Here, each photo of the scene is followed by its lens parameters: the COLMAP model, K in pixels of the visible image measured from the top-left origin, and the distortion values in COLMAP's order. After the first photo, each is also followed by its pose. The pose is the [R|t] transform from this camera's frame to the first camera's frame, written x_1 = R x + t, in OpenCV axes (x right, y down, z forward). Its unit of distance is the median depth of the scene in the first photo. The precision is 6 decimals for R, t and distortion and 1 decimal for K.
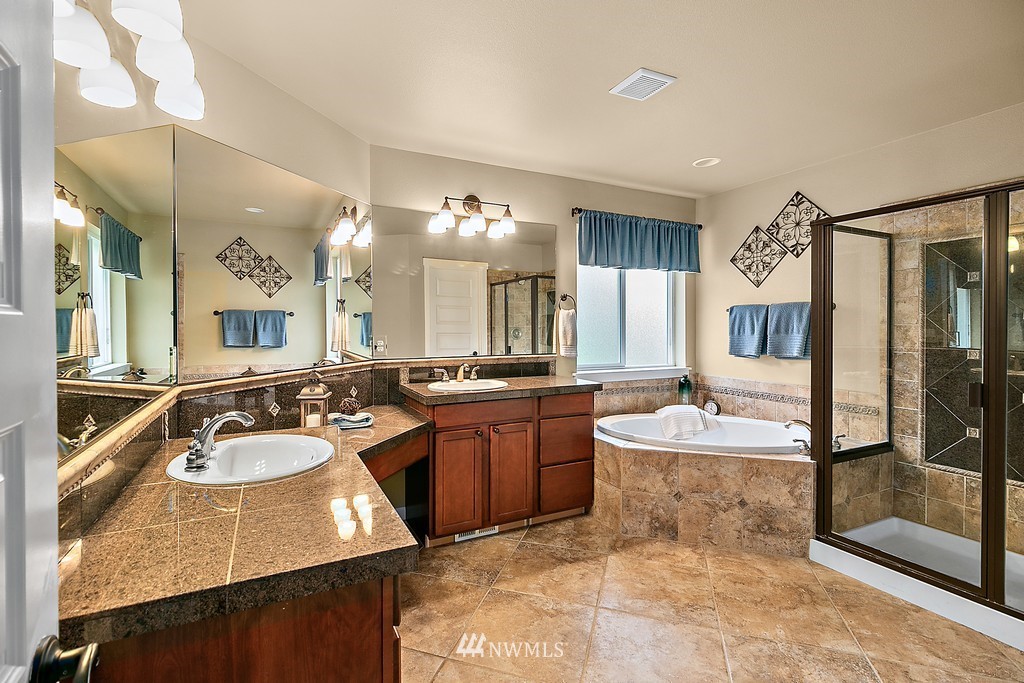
lens RADIAL K [[470.4, 0, 503.6], [0, 470.4, 333.9], [0, 0, 1]] dist [-0.002812, 0.000803]
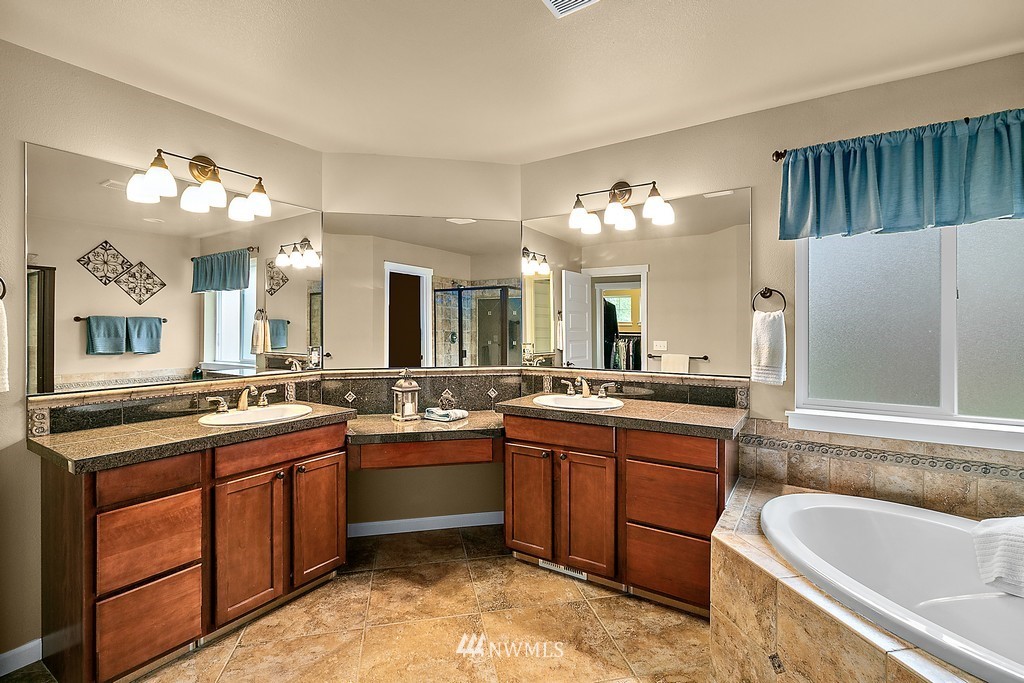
lens RADIAL K [[470.4, 0, 501.5], [0, 470.4, 330.6], [0, 0, 1]] dist [-0.002812, 0.000803]
pose [[0.496502, 0.003014, -0.868030, 0.529324], [-0.016074, 0.999854, -0.005723, -0.015695], [0.867887, 0.016794, 0.496479, 0.362557]]
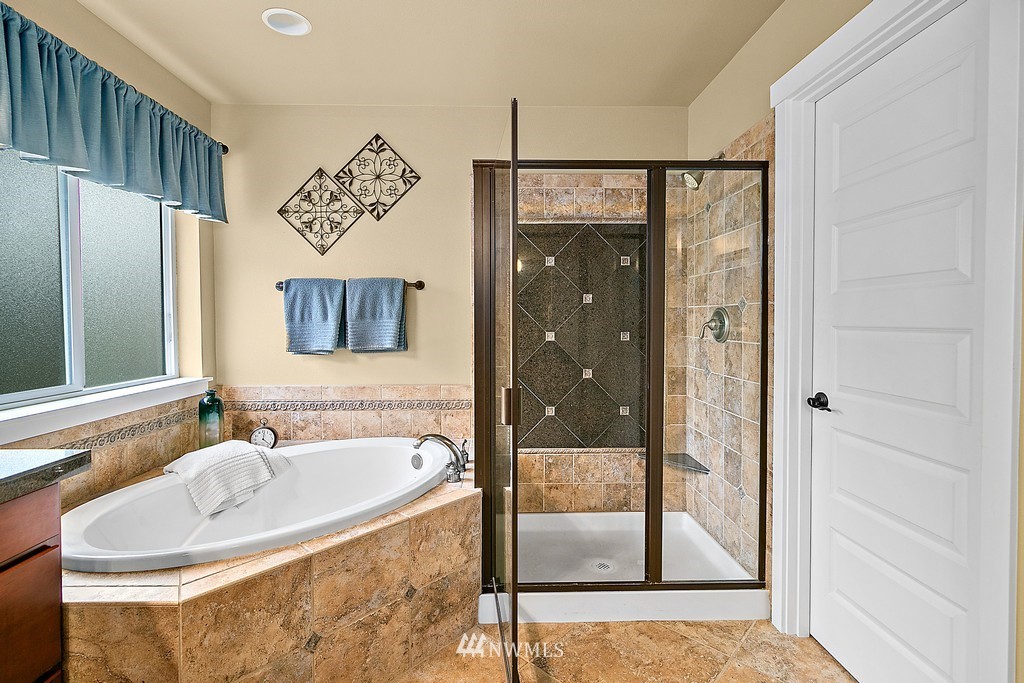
lens RADIAL K [[470.4, 0, 510.2], [0, 470.4, 330.1], [0, 0, 1]] dist [-0.002812, 0.000803]
pose [[0.424372, -0.022132, 0.905217, 0.013856], [0.016243, 0.999726, 0.016828, 0.007945], [-0.905342, 0.007562, 0.424616, 0.467932]]
